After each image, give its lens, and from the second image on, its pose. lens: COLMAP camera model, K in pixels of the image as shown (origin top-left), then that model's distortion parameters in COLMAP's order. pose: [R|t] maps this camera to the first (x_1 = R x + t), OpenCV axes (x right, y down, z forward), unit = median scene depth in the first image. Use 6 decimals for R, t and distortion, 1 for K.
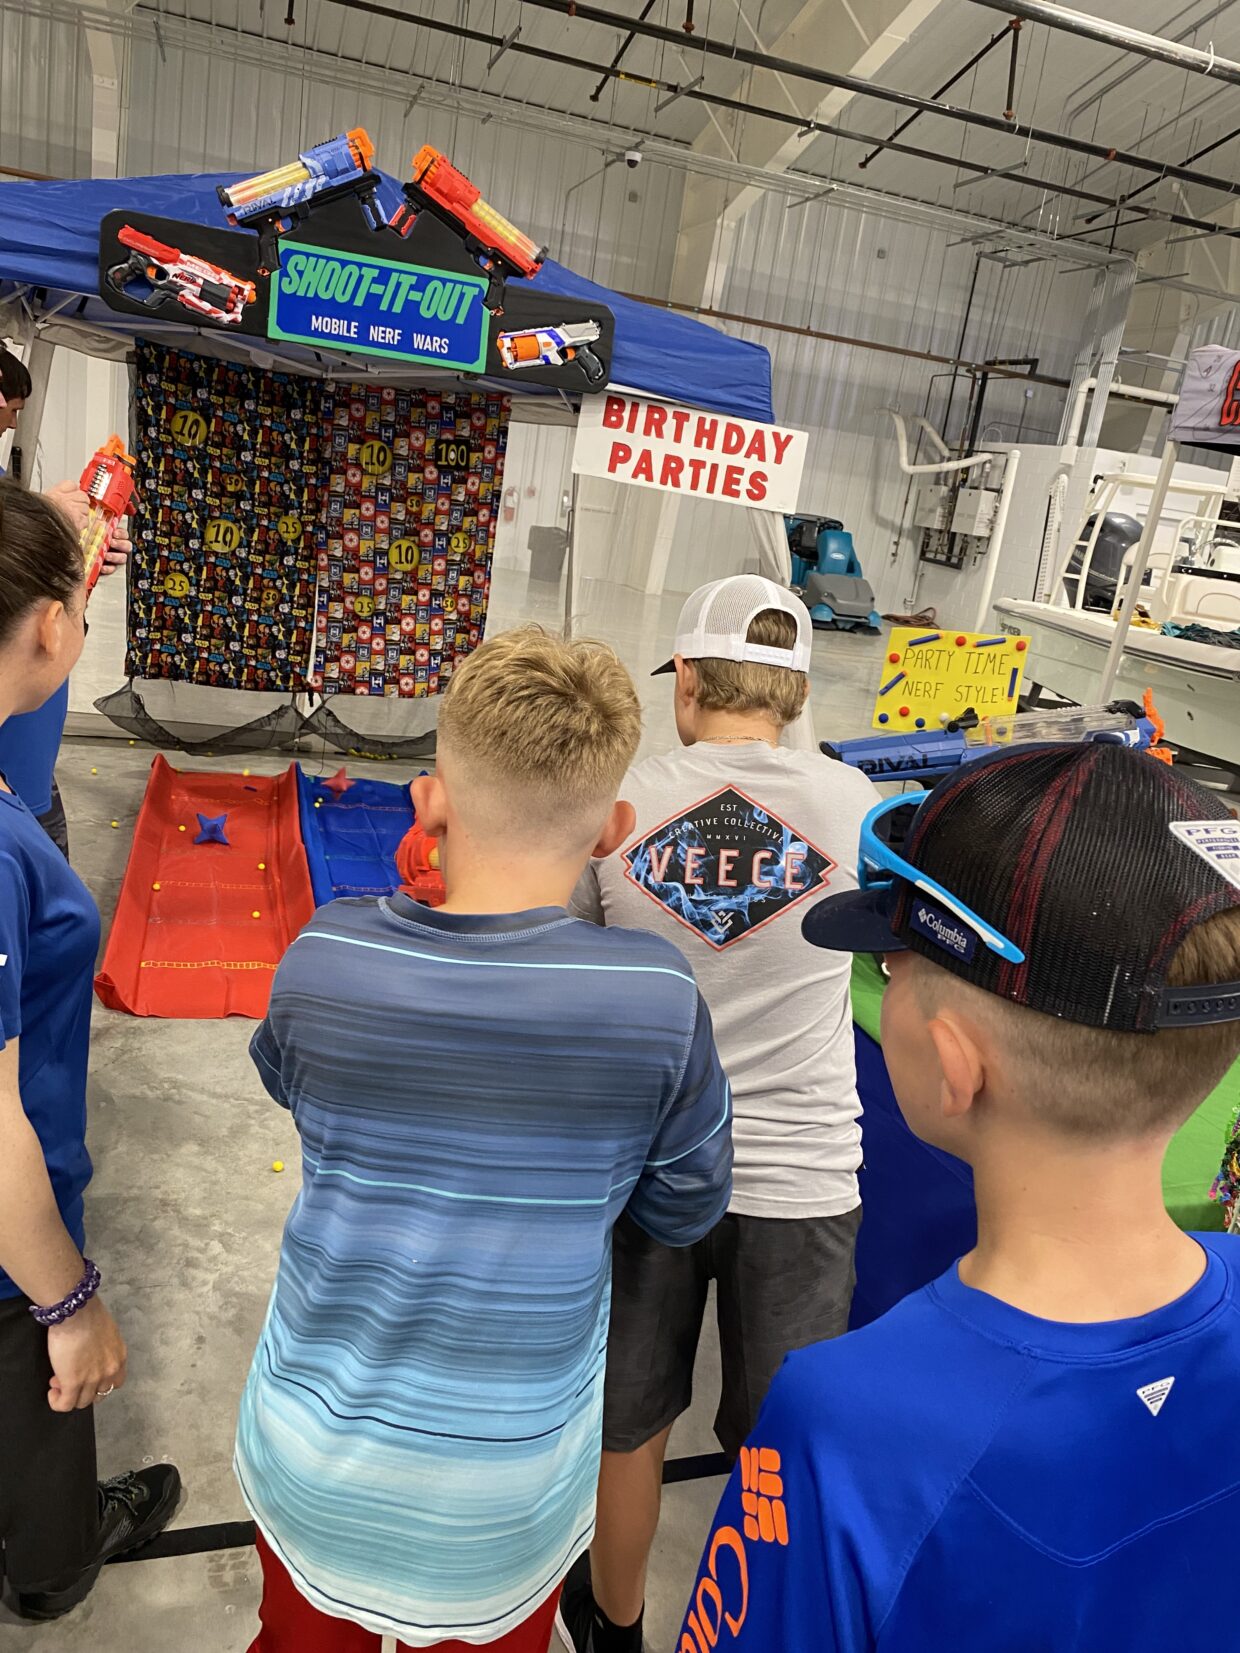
lens RADIAL K [[1279.5, 0, 634.2], [0, 1279.5, 816.9], [0, 0, 1]] dist [0.036266, -0.035320]
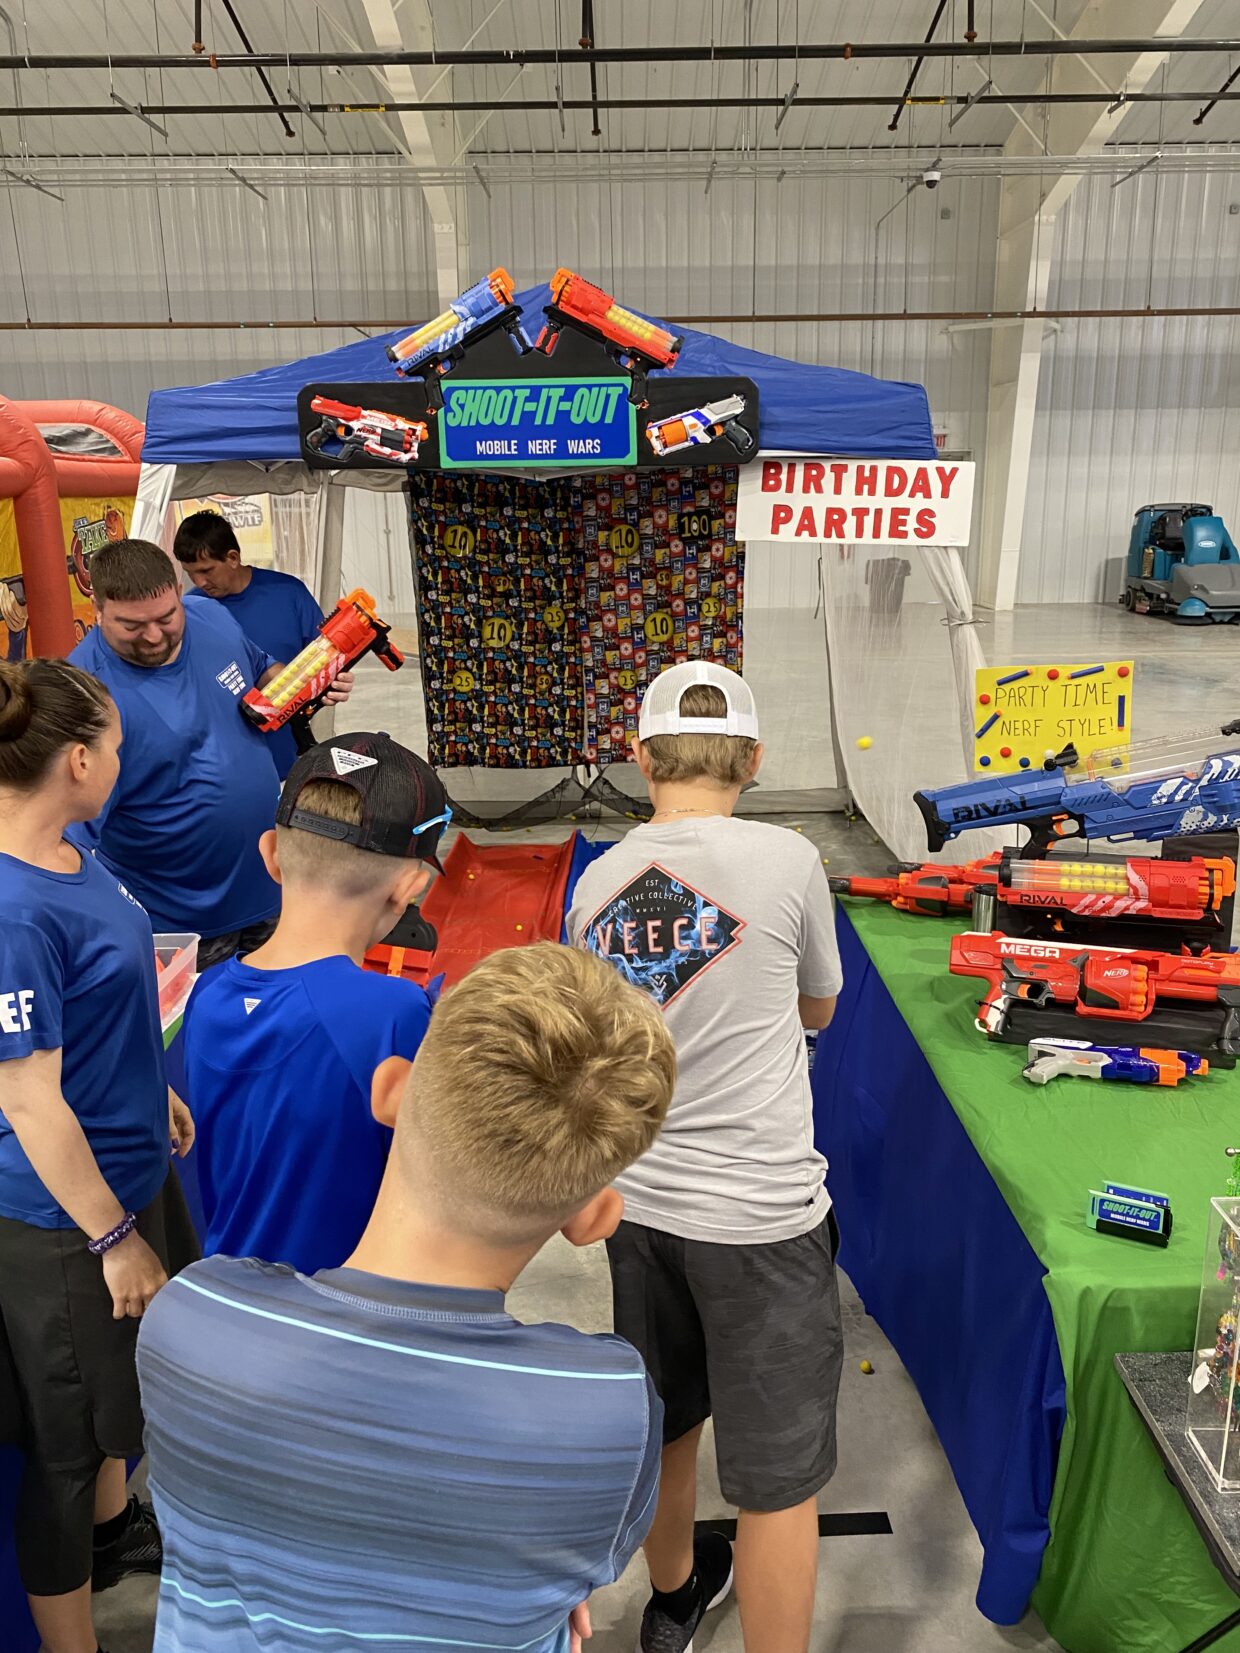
lens RADIAL K [[1279.5, 0, 605.1], [0, 1279.5, 830.5], [0, 0, 1]] dist [0.036266, -0.035320]
pose [[0.942379, -0.077400, -0.325471, 0.114560], [0.070314, 0.996962, -0.033498, -0.006053], [0.327075, 0.008683, 0.944958, -0.004419]]
